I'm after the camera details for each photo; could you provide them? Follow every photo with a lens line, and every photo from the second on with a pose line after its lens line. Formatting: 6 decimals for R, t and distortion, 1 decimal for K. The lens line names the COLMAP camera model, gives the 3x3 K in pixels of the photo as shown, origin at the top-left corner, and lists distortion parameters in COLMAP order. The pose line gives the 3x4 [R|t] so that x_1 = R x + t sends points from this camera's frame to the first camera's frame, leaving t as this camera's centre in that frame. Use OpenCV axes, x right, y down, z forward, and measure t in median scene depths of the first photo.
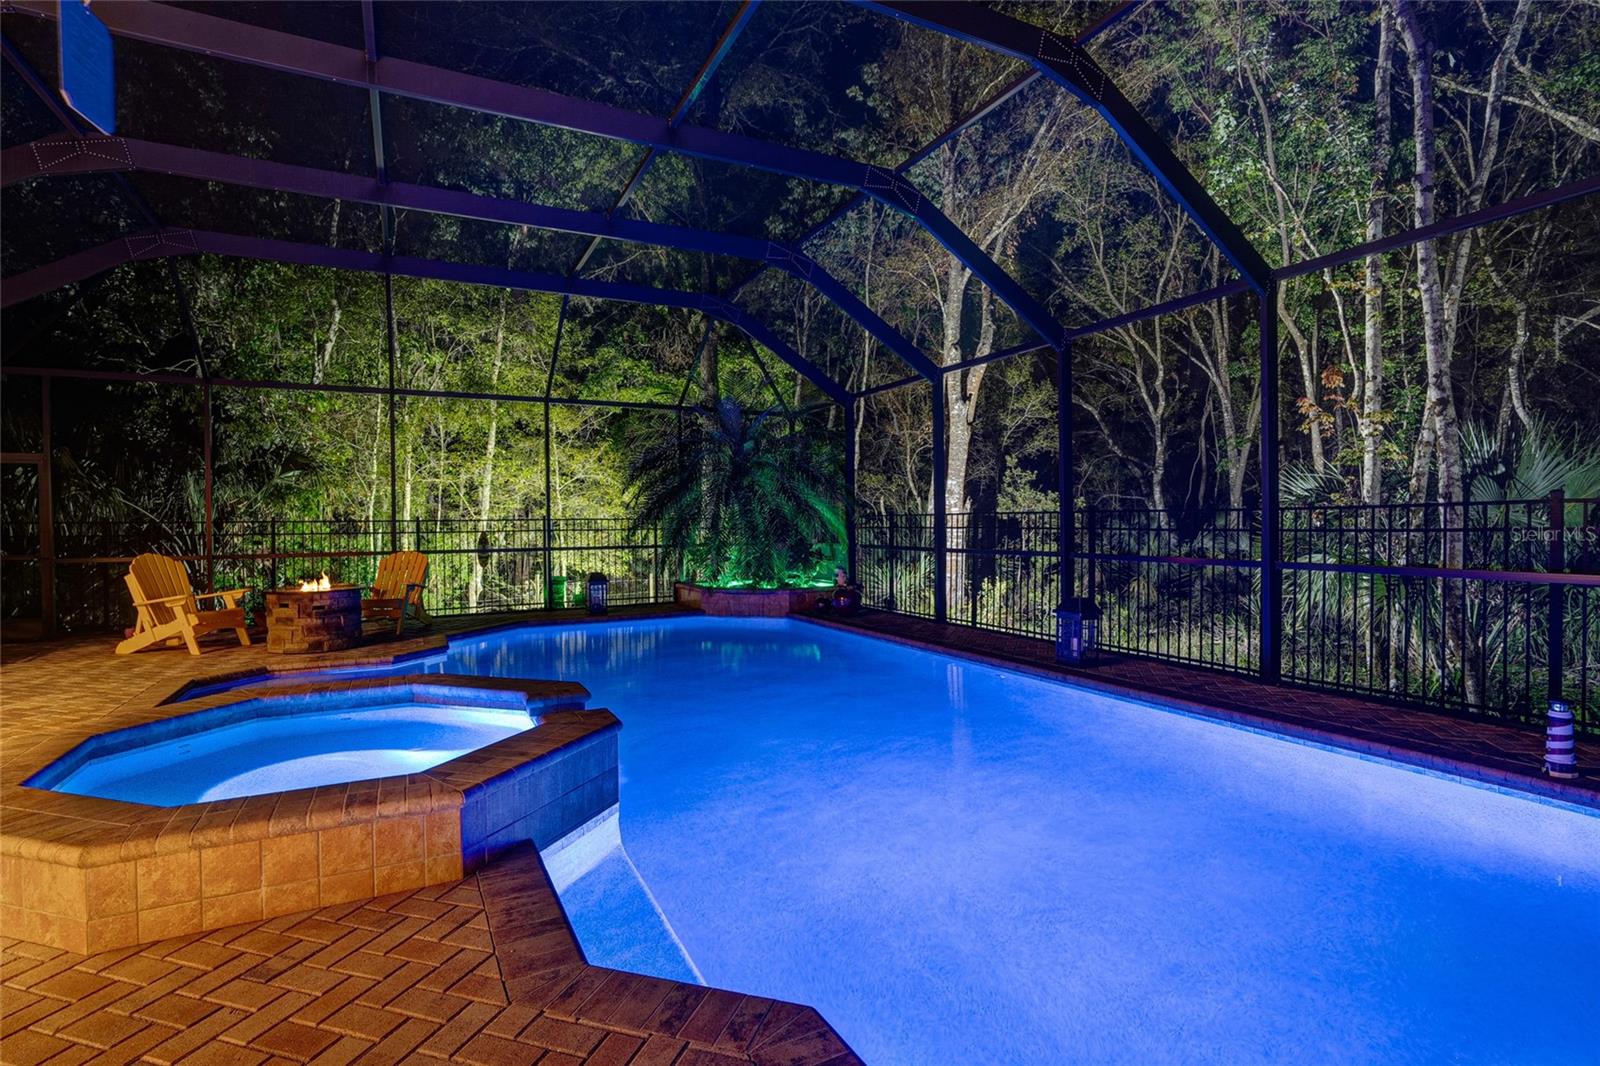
lens RADIAL K [[769.6, 0, 809.0], [0, 769.6, 528.3], [0, 0, 1]] dist [-0.024355, 0.013238]
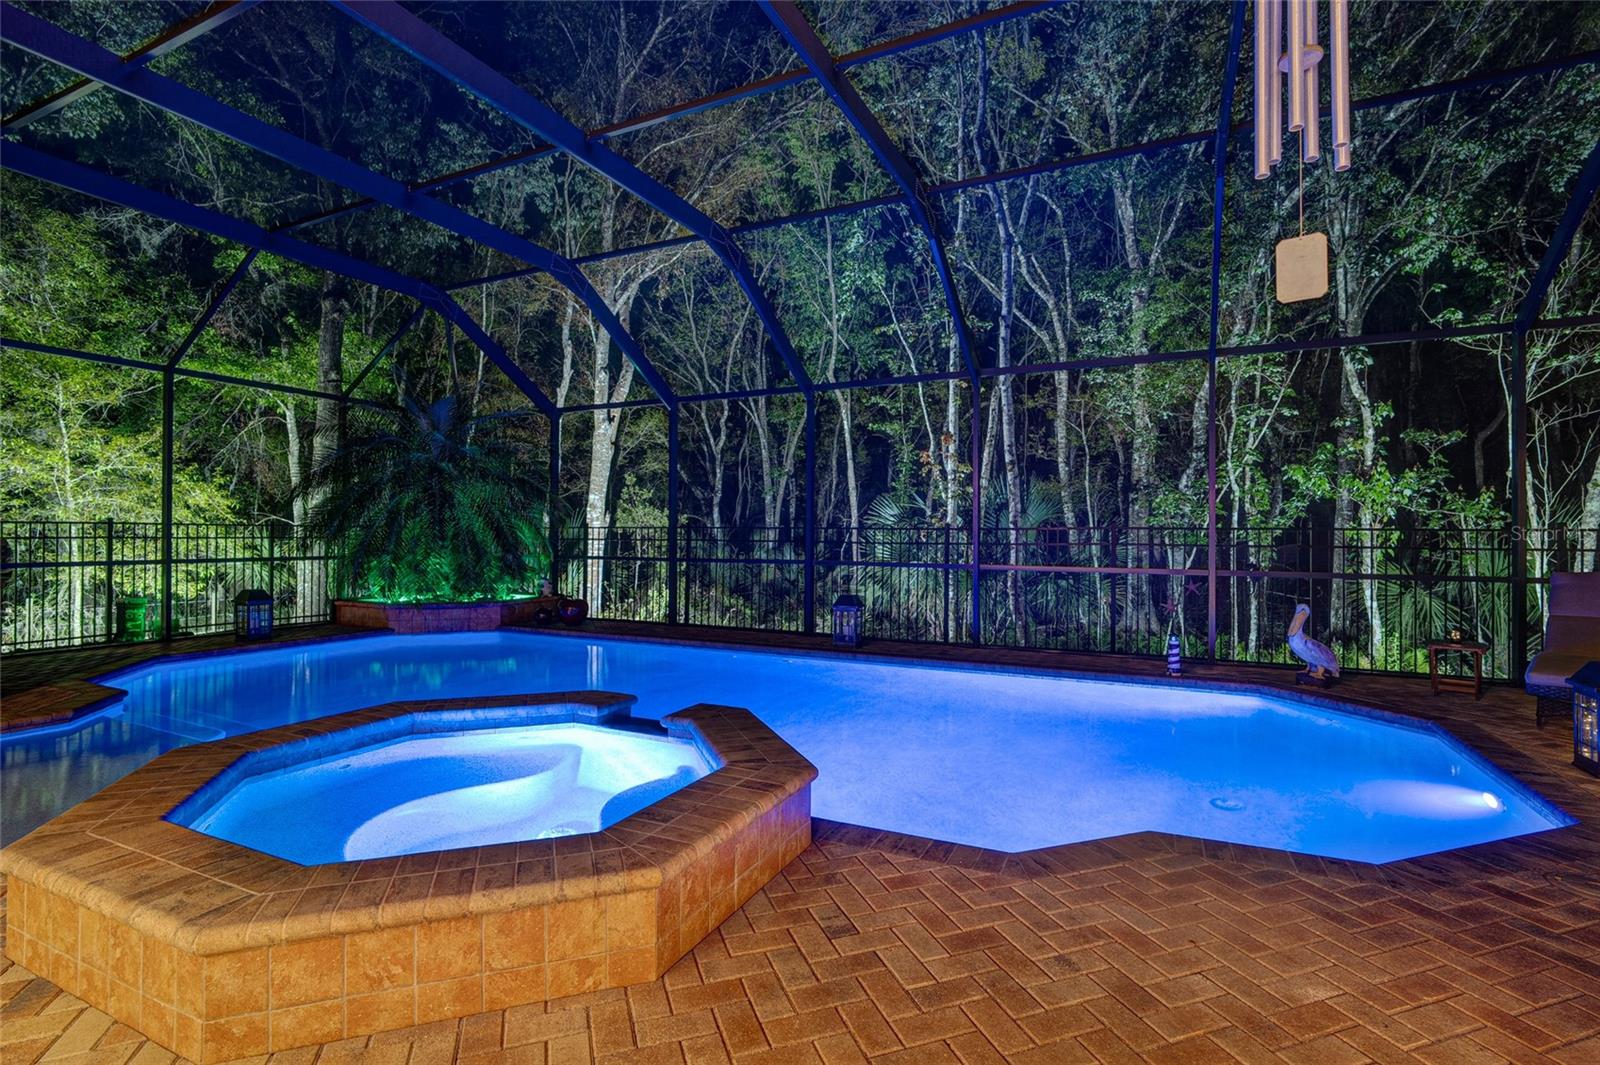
lens RADIAL K [[733.9, 0, 799.0], [0, 733.9, 526.3], [0, 0, 1]] dist [-0.012317, 0.000203]
pose [[0.803833, 0.022306, 0.594437, -0.187323], [-0.009486, 0.999650, -0.024684, 0.002714], [-0.594780, 0.014203, 0.803763, 0.022180]]
